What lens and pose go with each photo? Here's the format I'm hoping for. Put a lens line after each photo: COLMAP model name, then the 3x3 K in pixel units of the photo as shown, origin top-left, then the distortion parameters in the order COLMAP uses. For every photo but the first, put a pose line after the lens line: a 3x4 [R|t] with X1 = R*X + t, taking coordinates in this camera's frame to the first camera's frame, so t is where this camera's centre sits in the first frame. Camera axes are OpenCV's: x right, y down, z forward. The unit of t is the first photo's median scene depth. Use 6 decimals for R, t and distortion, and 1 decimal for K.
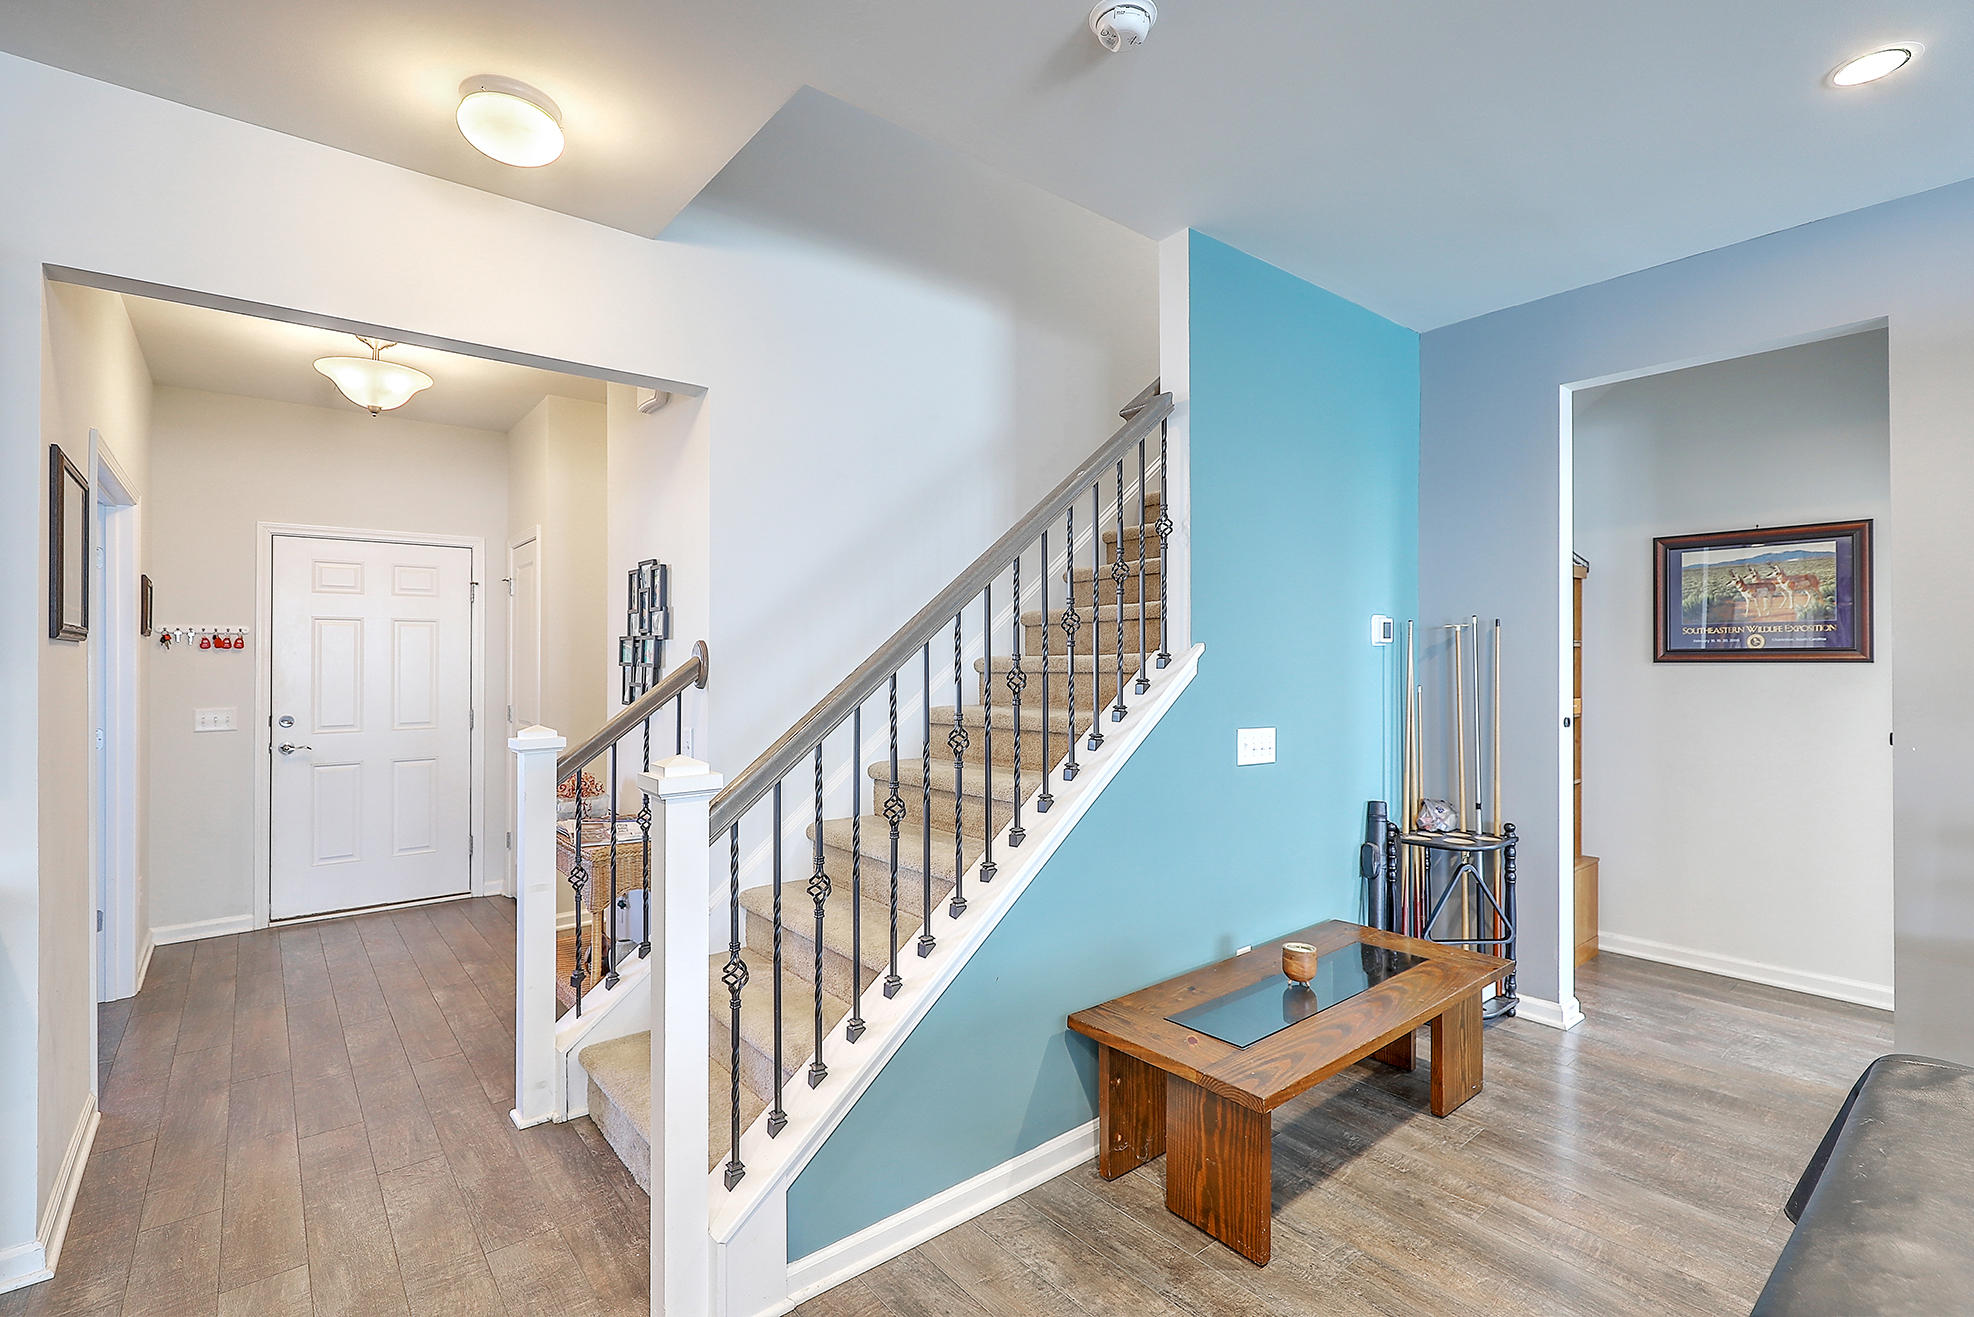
lens RADIAL K [[896.9, 0, 989.8], [0, 896.9, 644.7], [0, 0, 1]] dist [-0.000396, -0.001665]
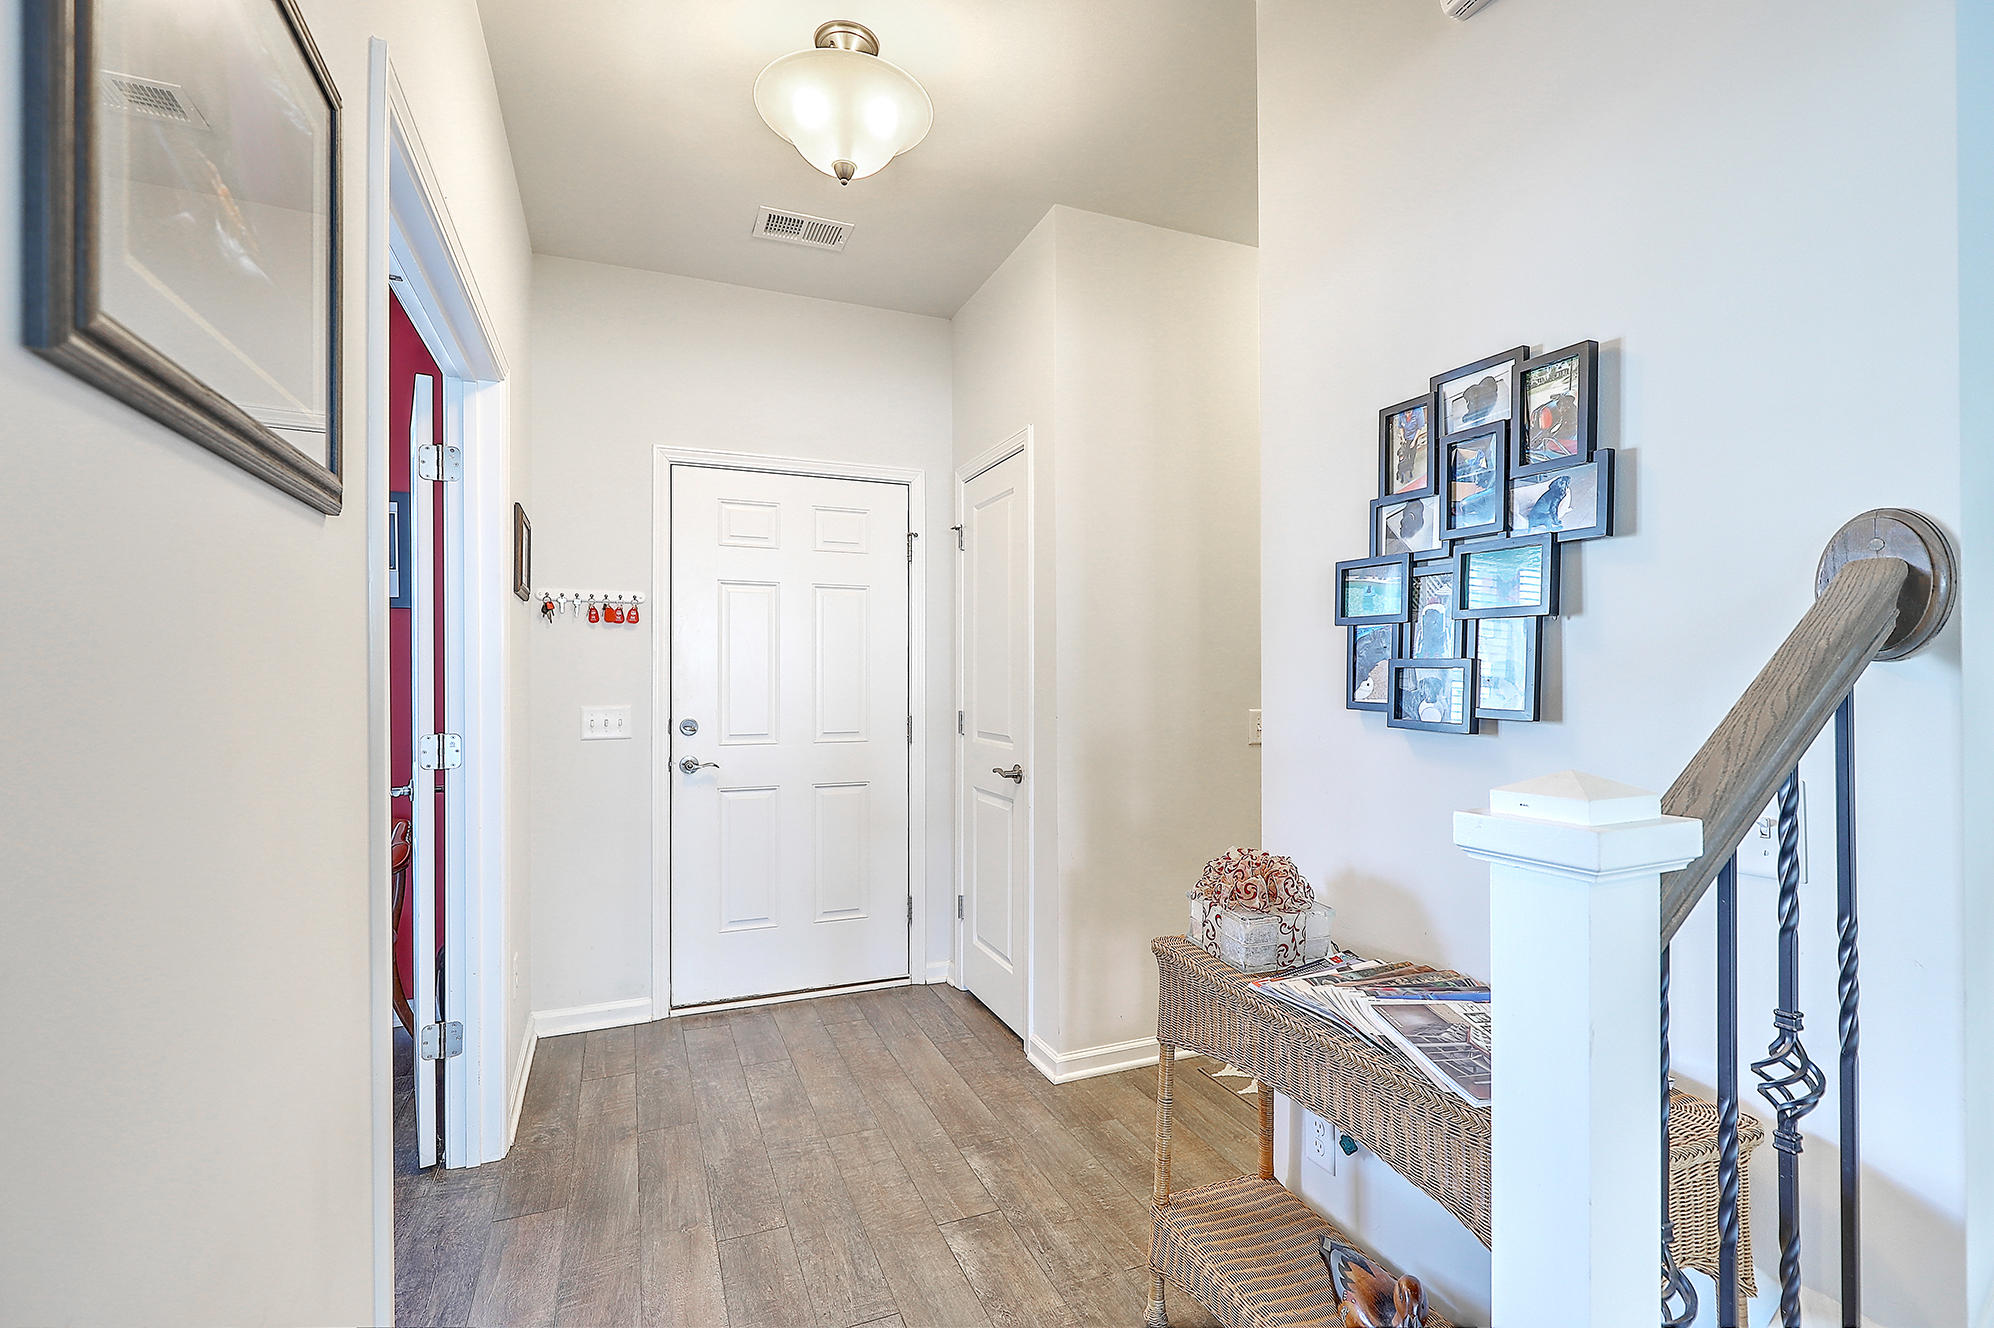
lens RADIAL K [[906.0, 0, 996.1], [0, 906.0, 670.7], [0, 0, 1]] dist [-0.000396, -0.001665]
pose [[0.955337, 0.004237, -0.295488, -0.355412], [-0.000731, 0.999928, 0.011976, 0.033613], [0.295518, -0.011225, 0.955271, 0.403843]]
